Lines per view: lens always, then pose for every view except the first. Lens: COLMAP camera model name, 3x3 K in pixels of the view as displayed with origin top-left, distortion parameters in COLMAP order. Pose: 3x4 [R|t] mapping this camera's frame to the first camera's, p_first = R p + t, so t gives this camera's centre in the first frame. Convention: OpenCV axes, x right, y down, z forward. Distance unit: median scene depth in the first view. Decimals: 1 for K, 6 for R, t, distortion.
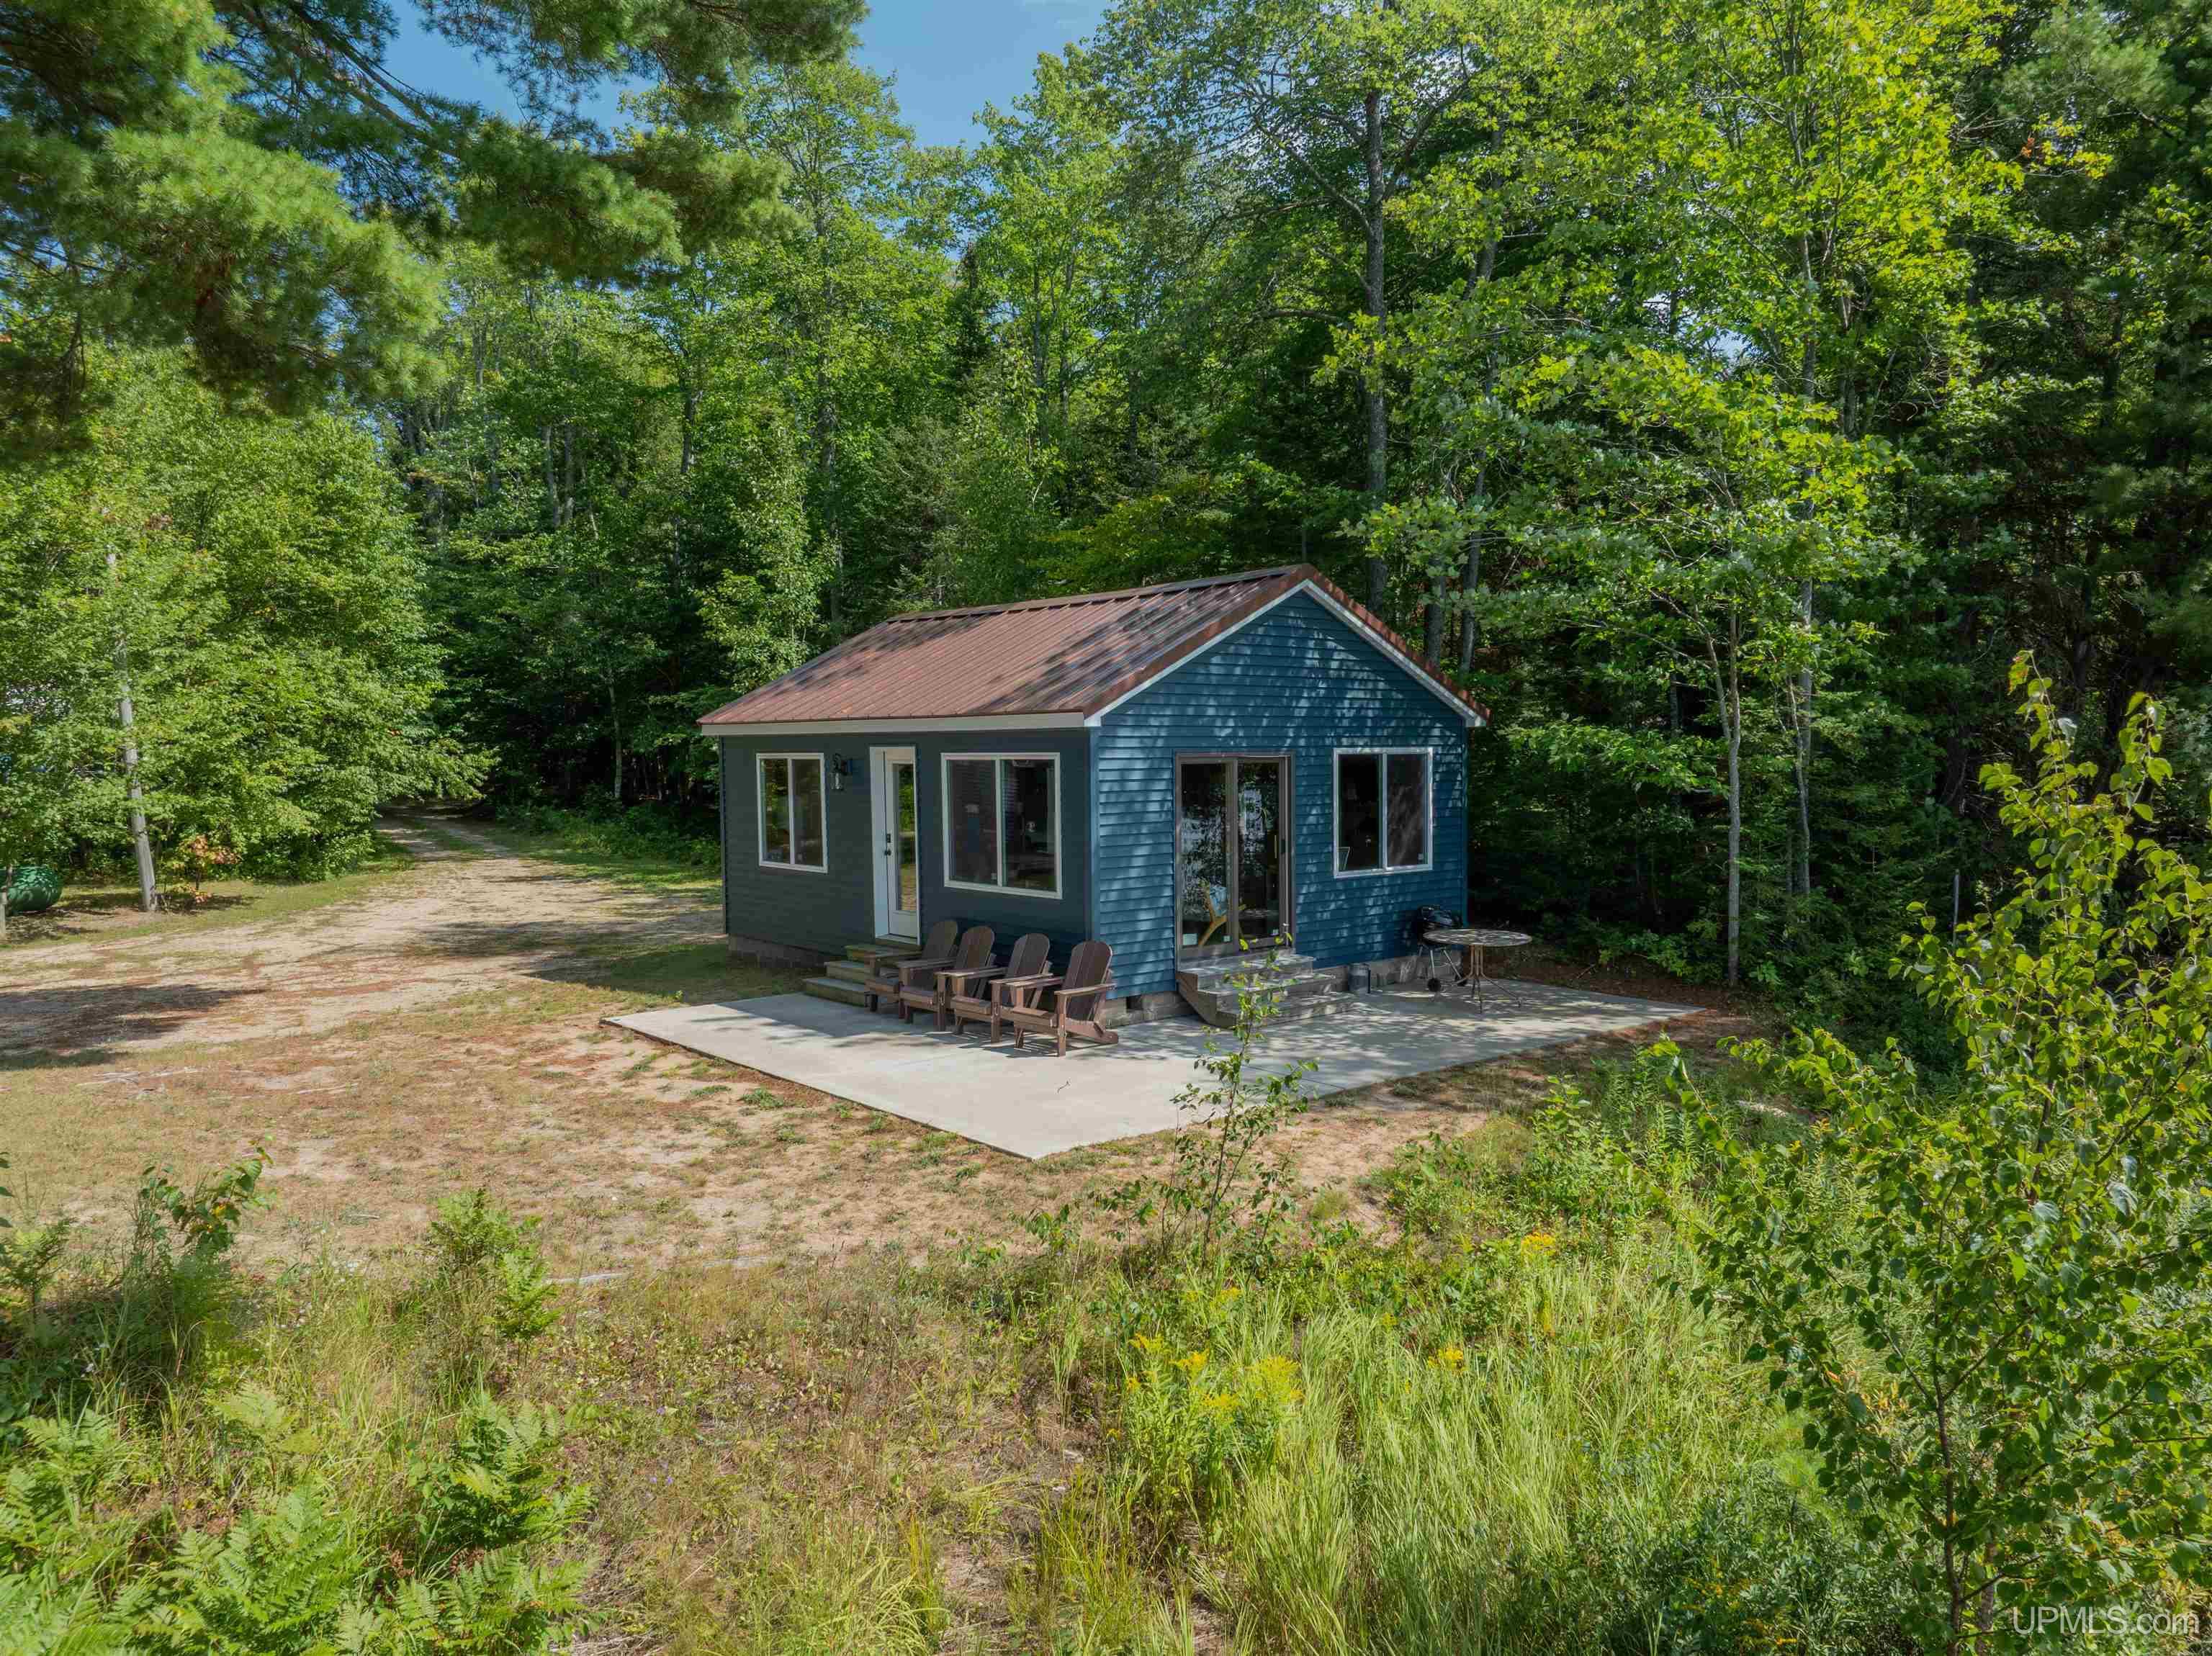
lens RADIAL K [[1547.5, 0, 1103.1], [0, 1547.5, 829.5], [0, 0, 1]] dist [-0.050823, 0.009910]
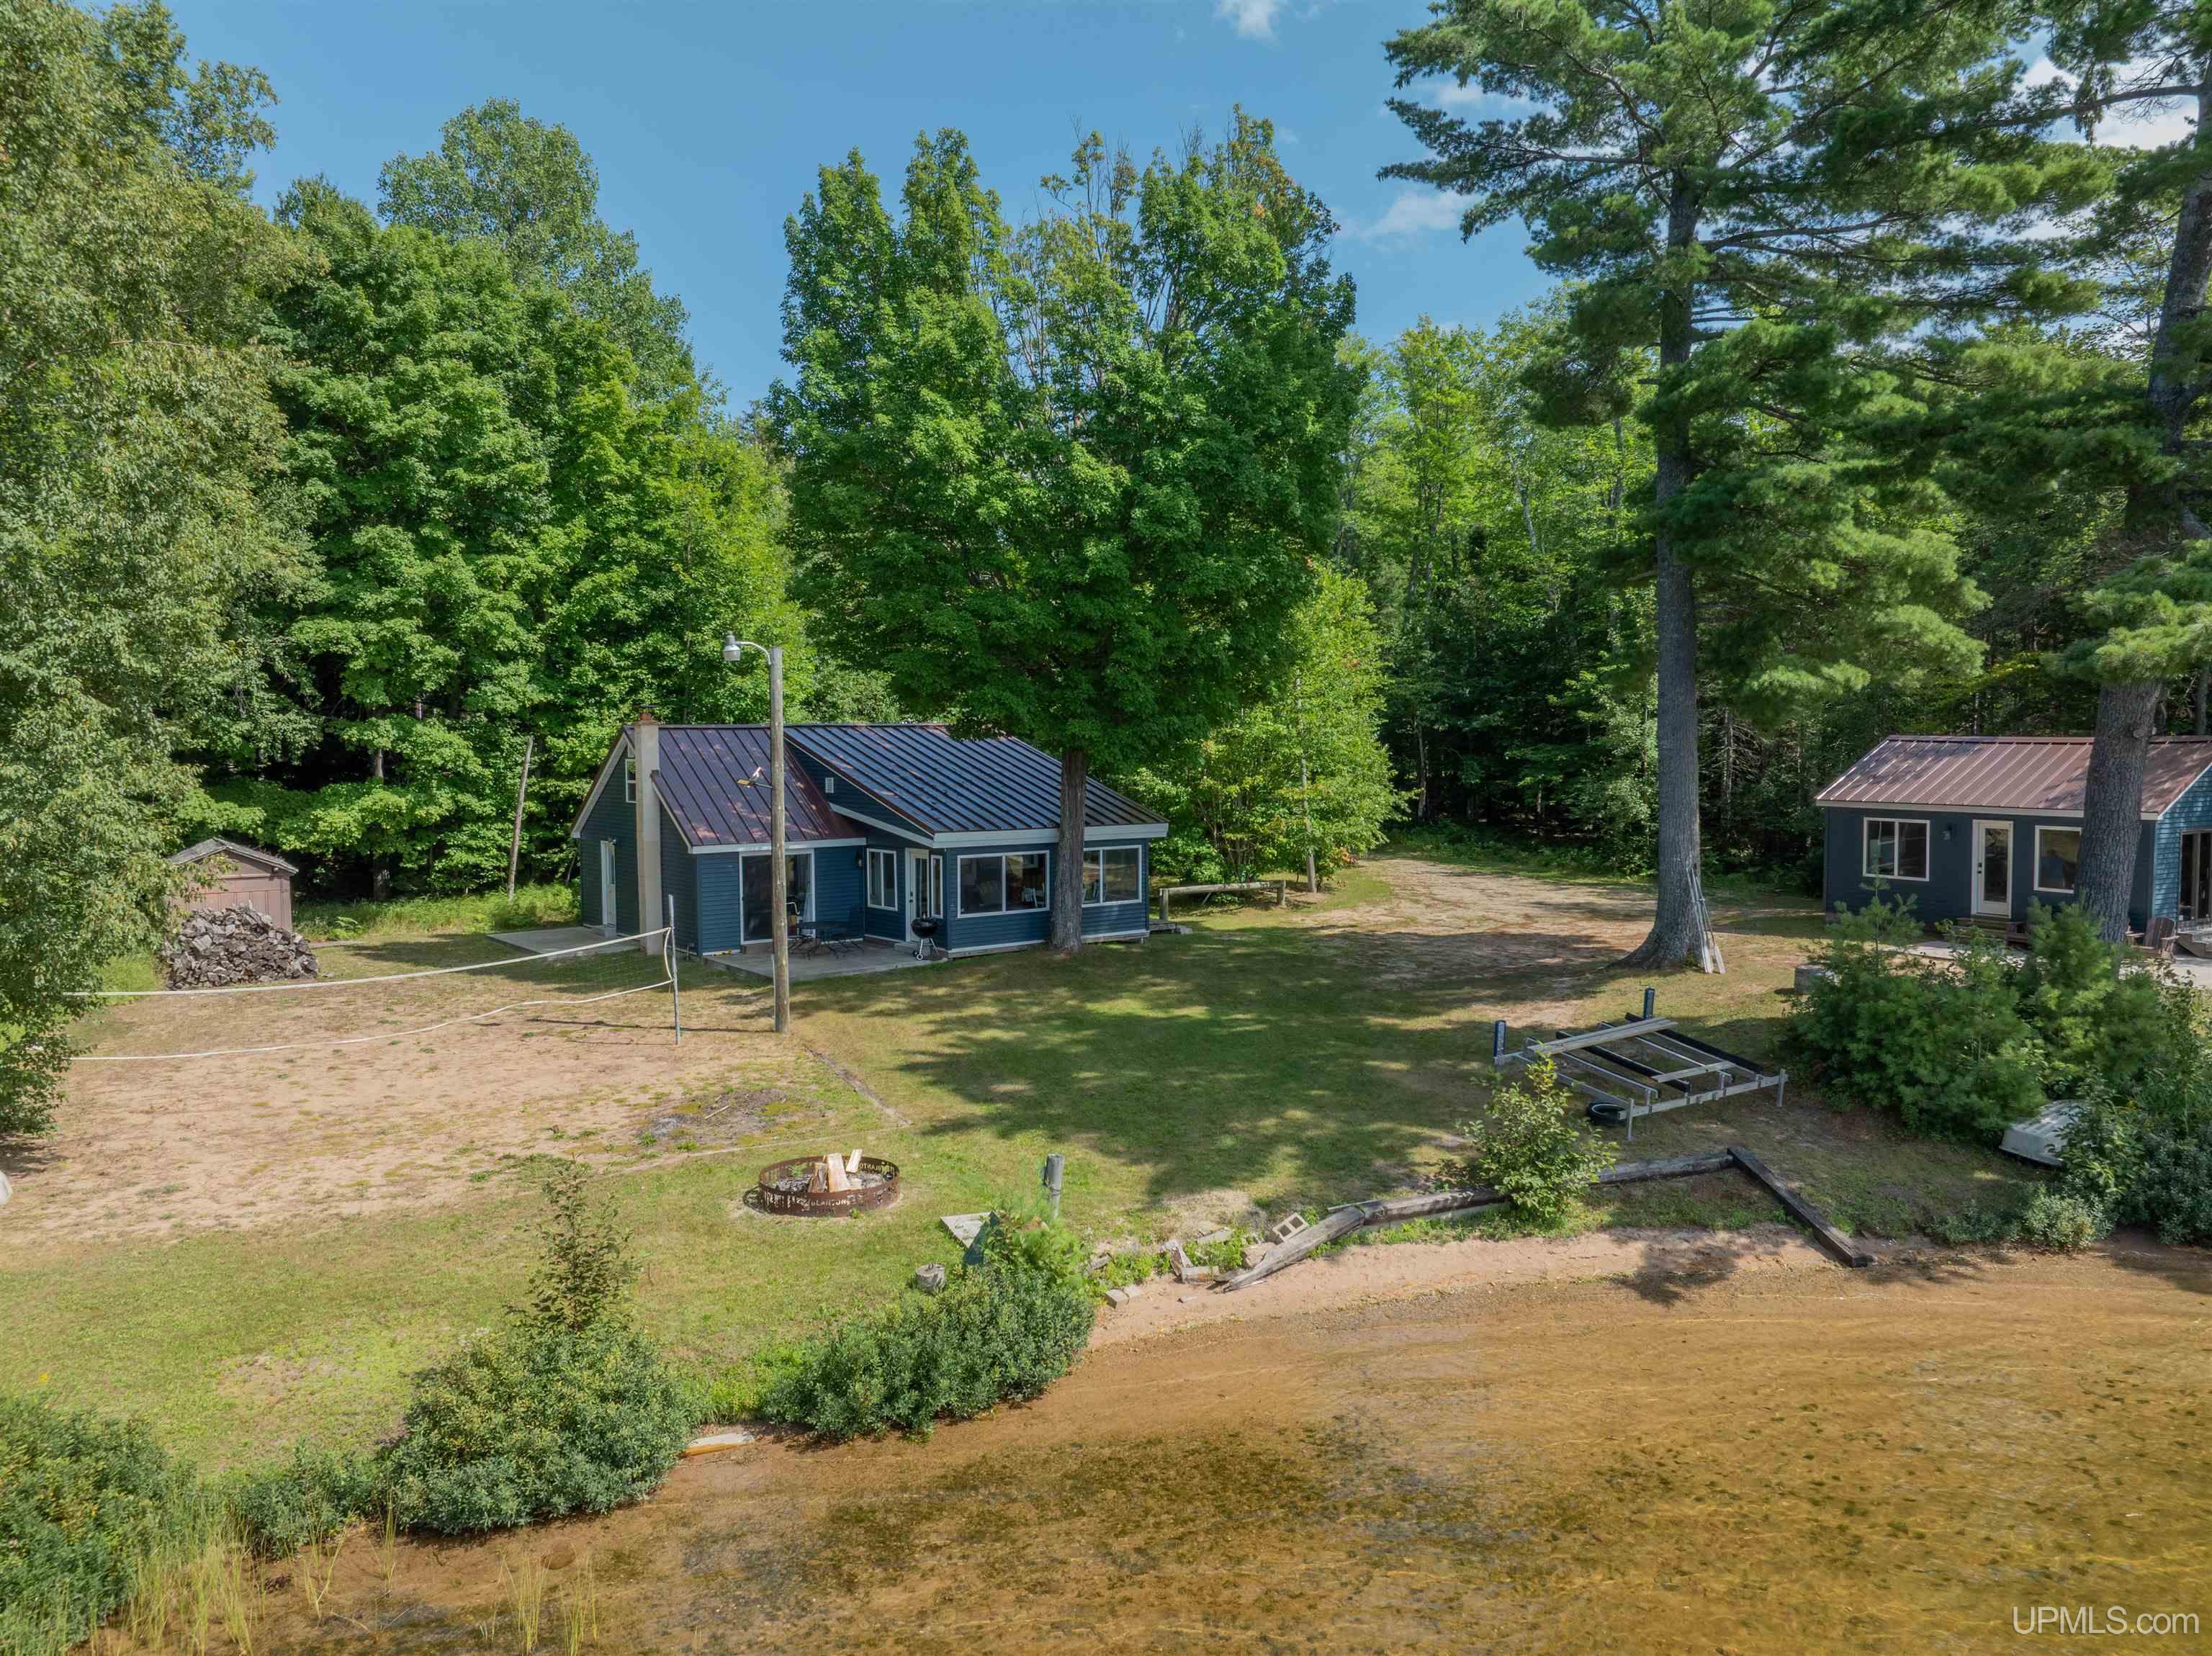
lens RADIAL K [[1547.5, 0, 1117.0], [0, 1547.5, 840.3], [0, 0, 1]] dist [-0.050823, 0.009910]
pose [[0.986017, 0.015064, -0.165960, -0.976780], [-0.012757, 0.999807, 0.014960, -0.045123], [0.166153, -0.012634, 0.986019, -1.210086]]
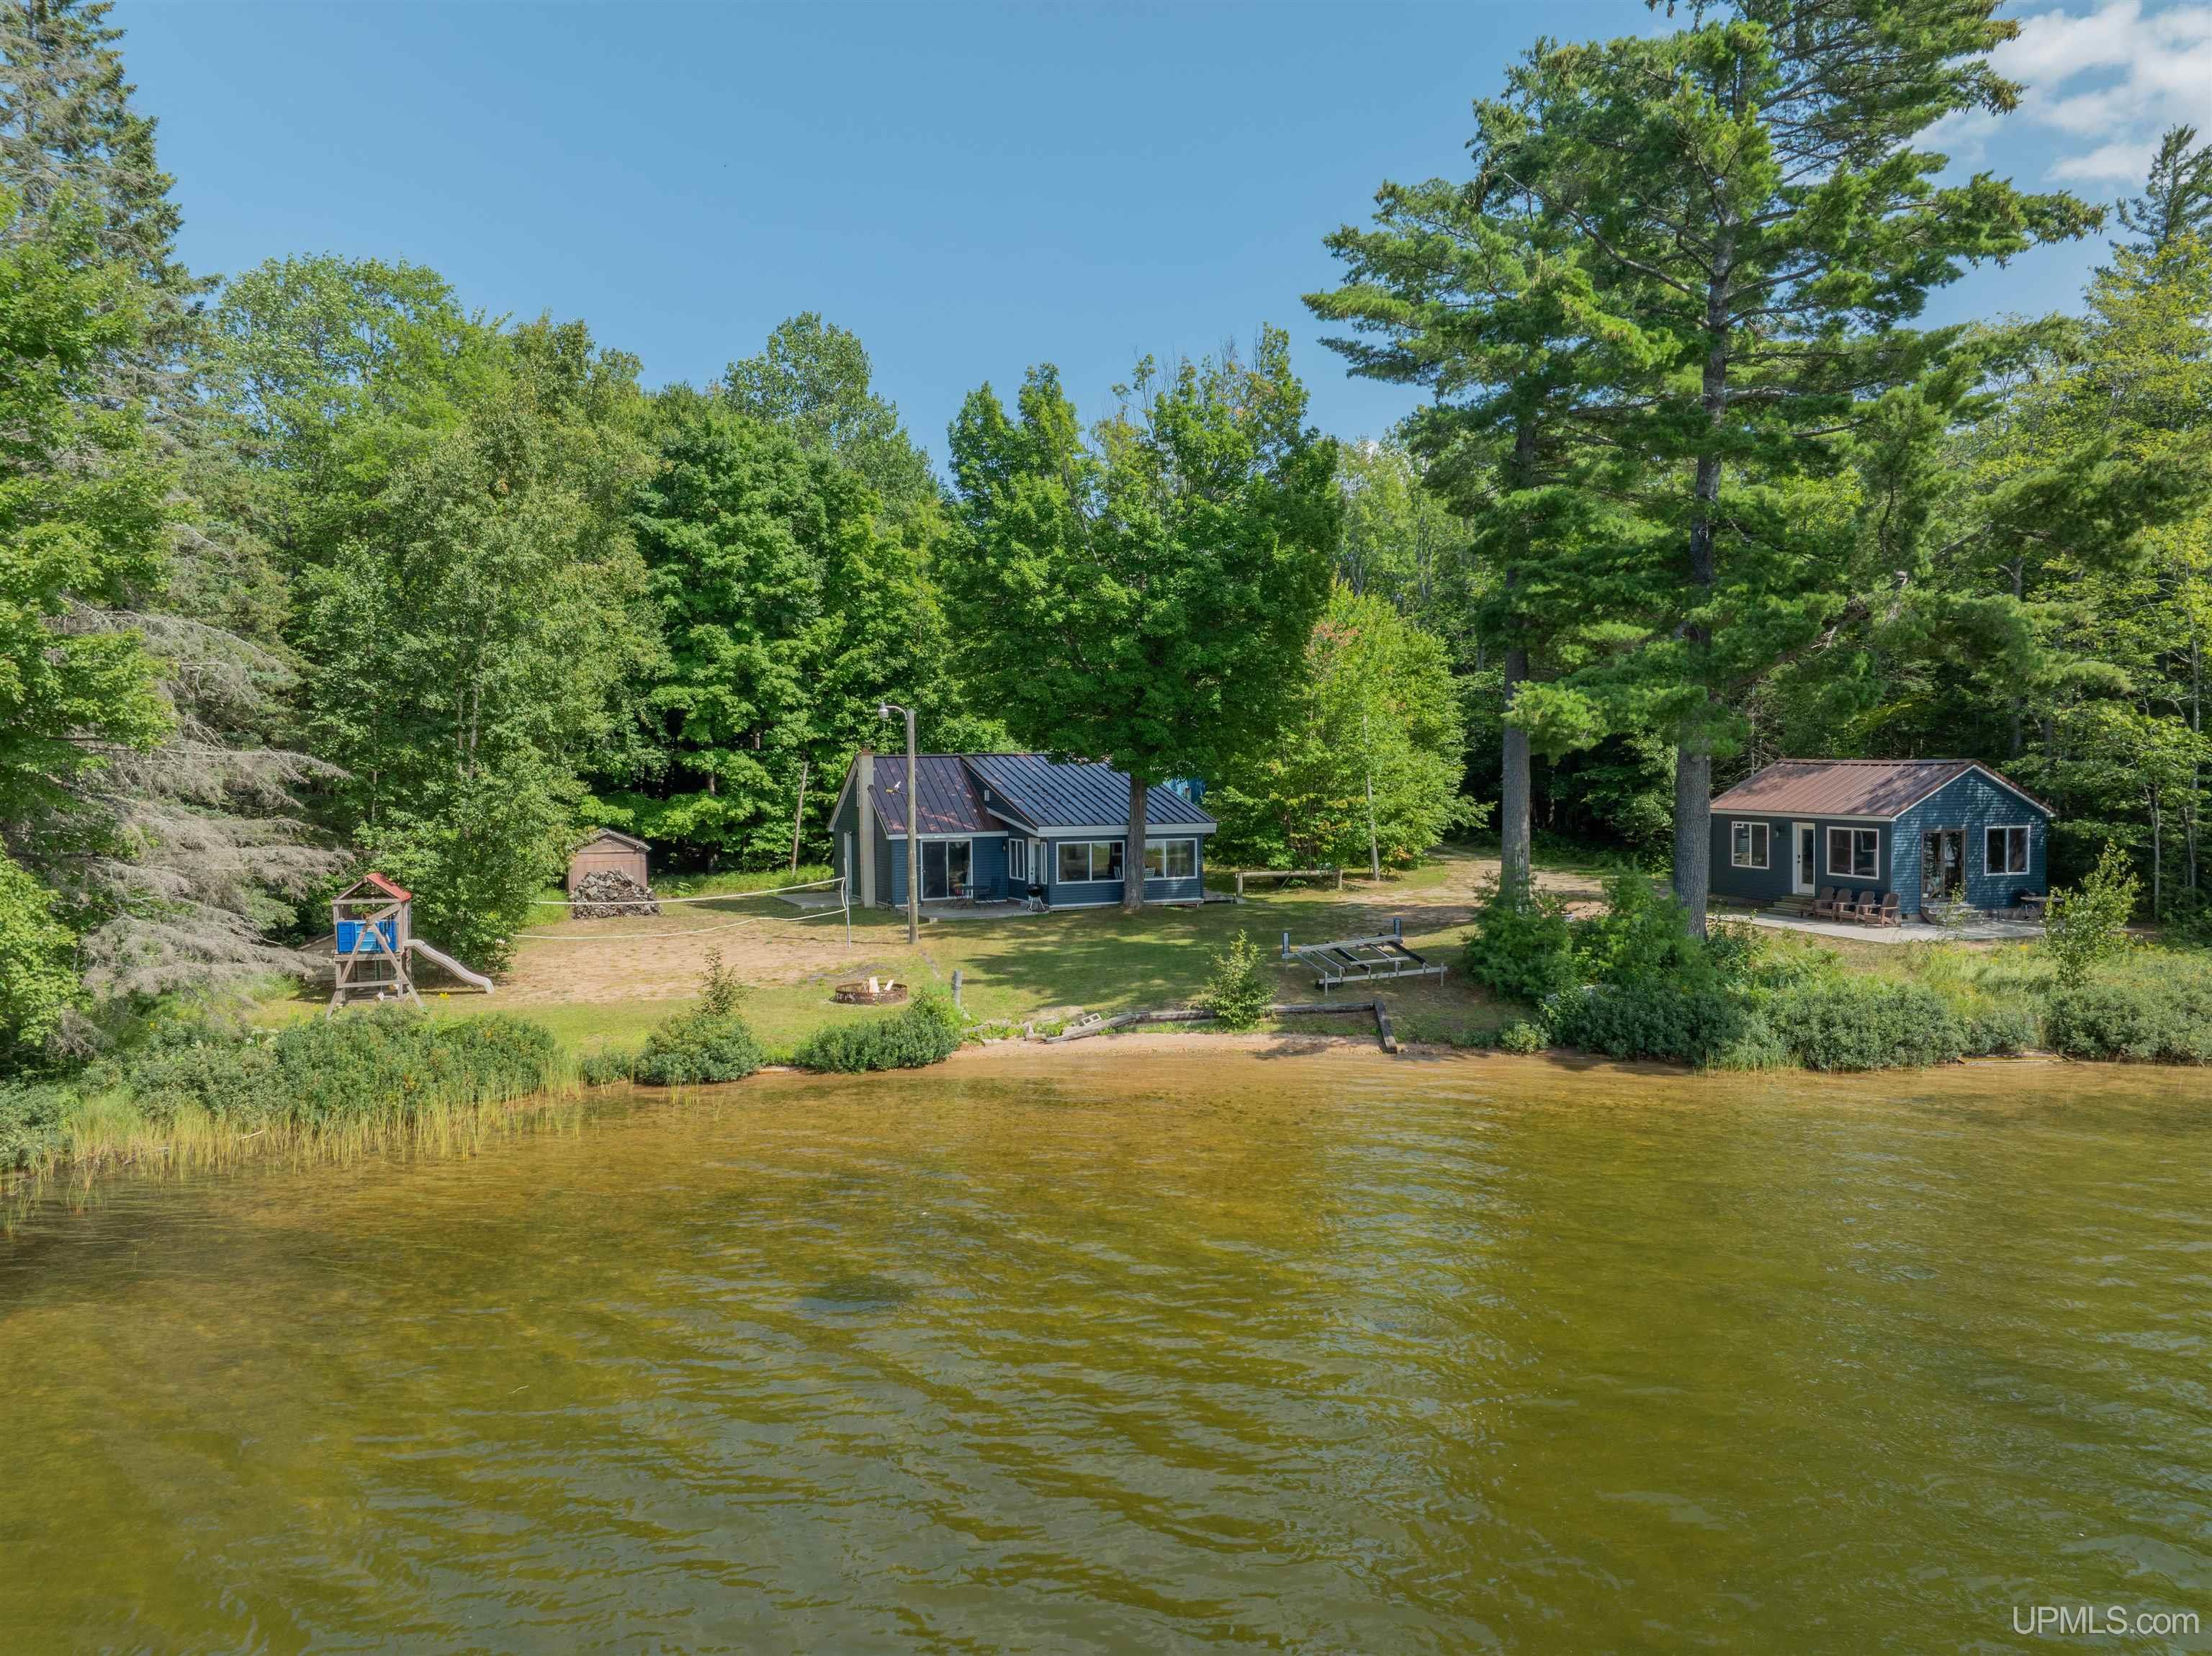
lens RADIAL K [[1547.5, 0, 1110.0], [0, 1547.5, 813.1], [0, 0, 1]] dist [-0.050823, 0.009910]
pose [[0.921160, 0.014146, -0.388927, -0.220690], [-0.020805, 0.999700, -0.012913, -0.011081], [0.388628, 0.019987, 0.921178, -2.017660]]
